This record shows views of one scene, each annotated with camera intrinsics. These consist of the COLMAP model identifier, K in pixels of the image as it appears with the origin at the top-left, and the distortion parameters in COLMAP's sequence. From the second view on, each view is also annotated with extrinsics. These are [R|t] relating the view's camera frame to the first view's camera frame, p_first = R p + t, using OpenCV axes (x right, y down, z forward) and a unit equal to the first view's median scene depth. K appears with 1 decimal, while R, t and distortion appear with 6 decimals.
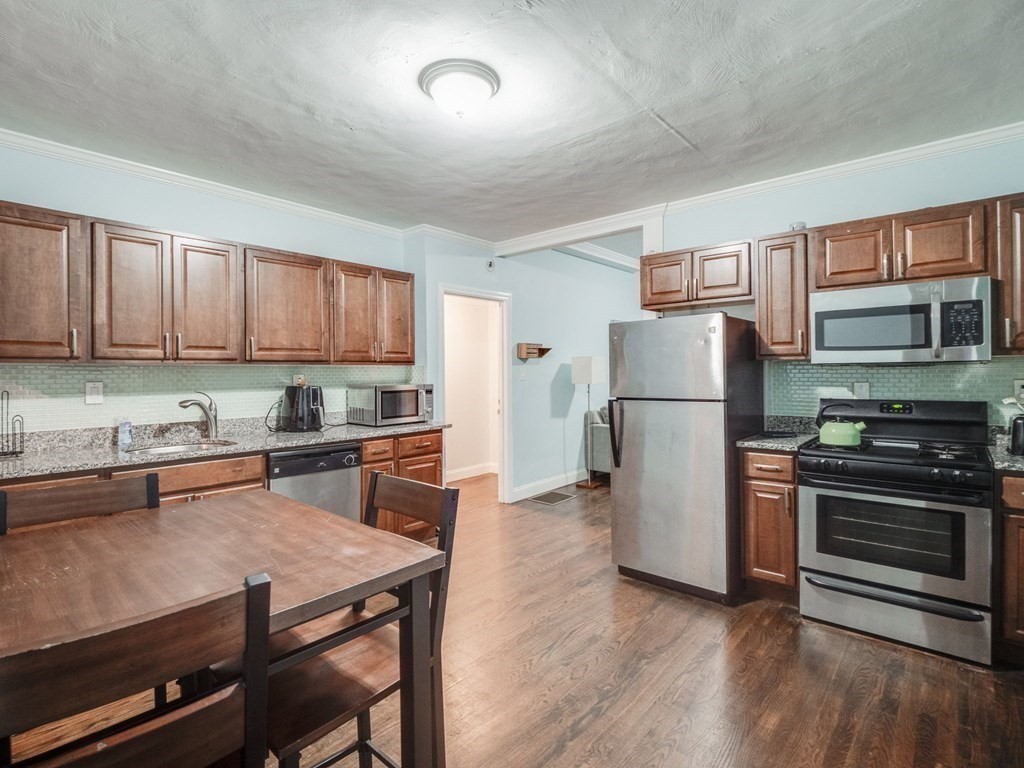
lens RADIAL K [[498.0, 0, 504.4], [0, 498.0, 368.5], [0, 0, 1]] dist [-0.017004, -0.000367]
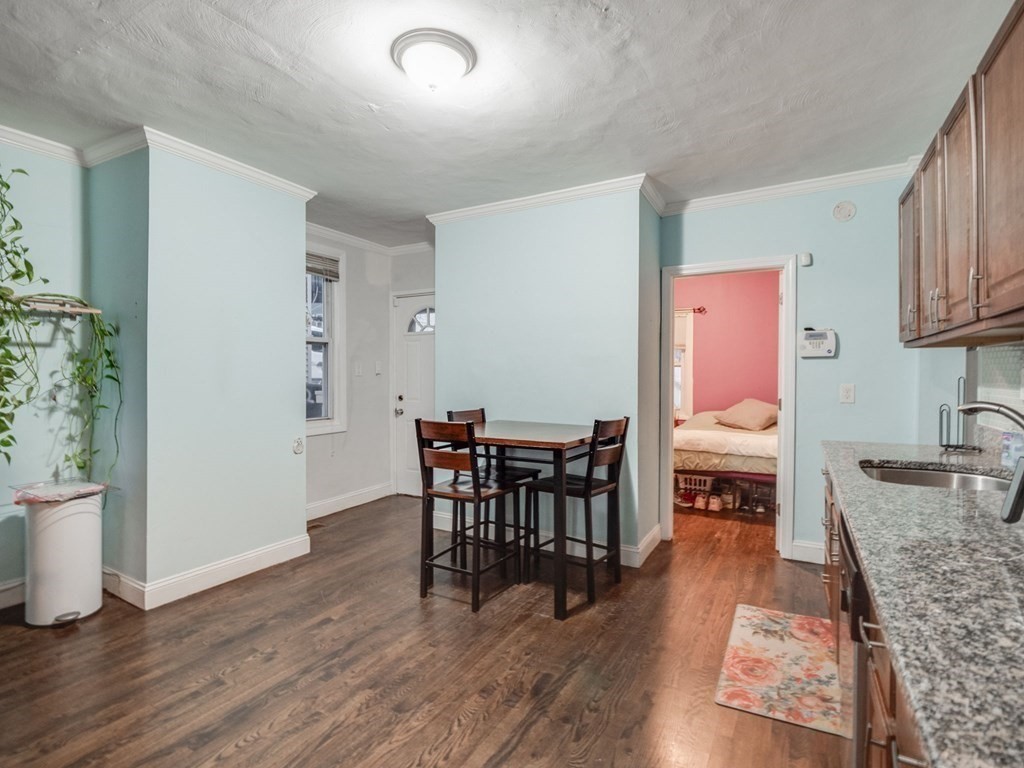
lens RADIAL K [[510.4, 0, 508.0], [0, 510.4, 377.6], [0, 0, 1]] dist [-0.014769, -0.001113]
pose [[-0.978714, 0.010870, -0.204939, -0.014559], [0.011520, 0.999932, -0.001983, 0.028749], [0.204904, -0.004301, -0.978773, 1.249957]]
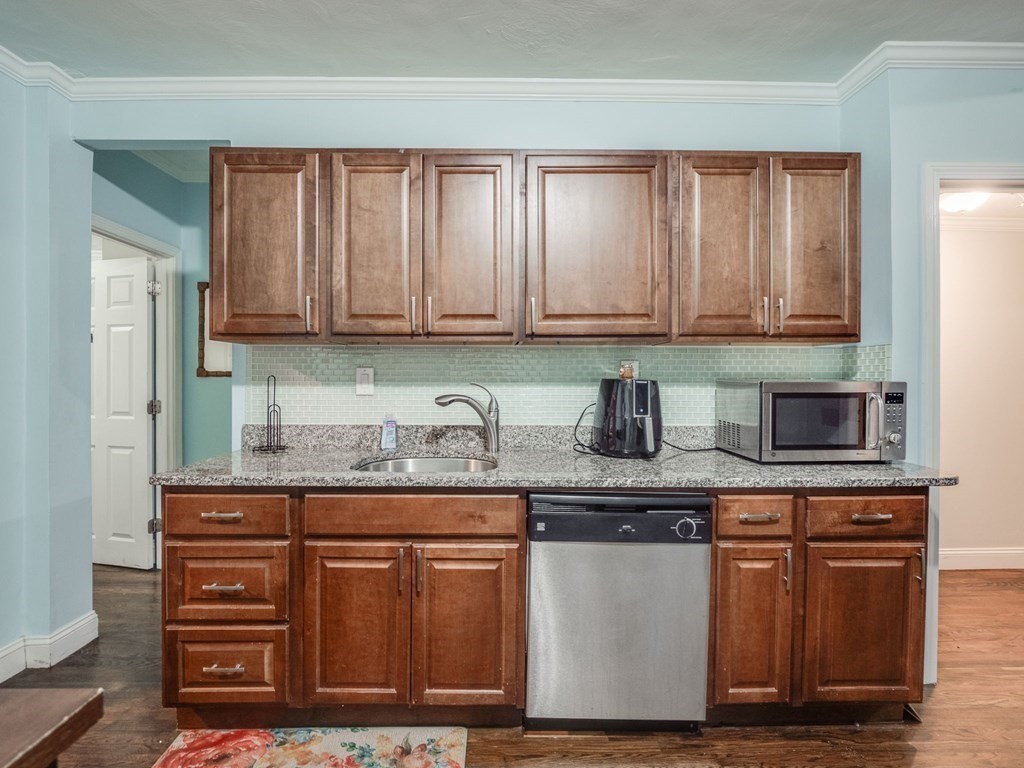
lens RADIAL K [[510.4, 0, 508.0], [0, 510.4, 377.6], [0, 0, 1]] dist [-0.014769, -0.001113]
pose [[0.667872, 0.013360, -0.744156, -0.051179], [-0.001571, 0.999862, 0.016541, 0.024152], [0.744274, -0.009879, 0.667801, 0.506183]]
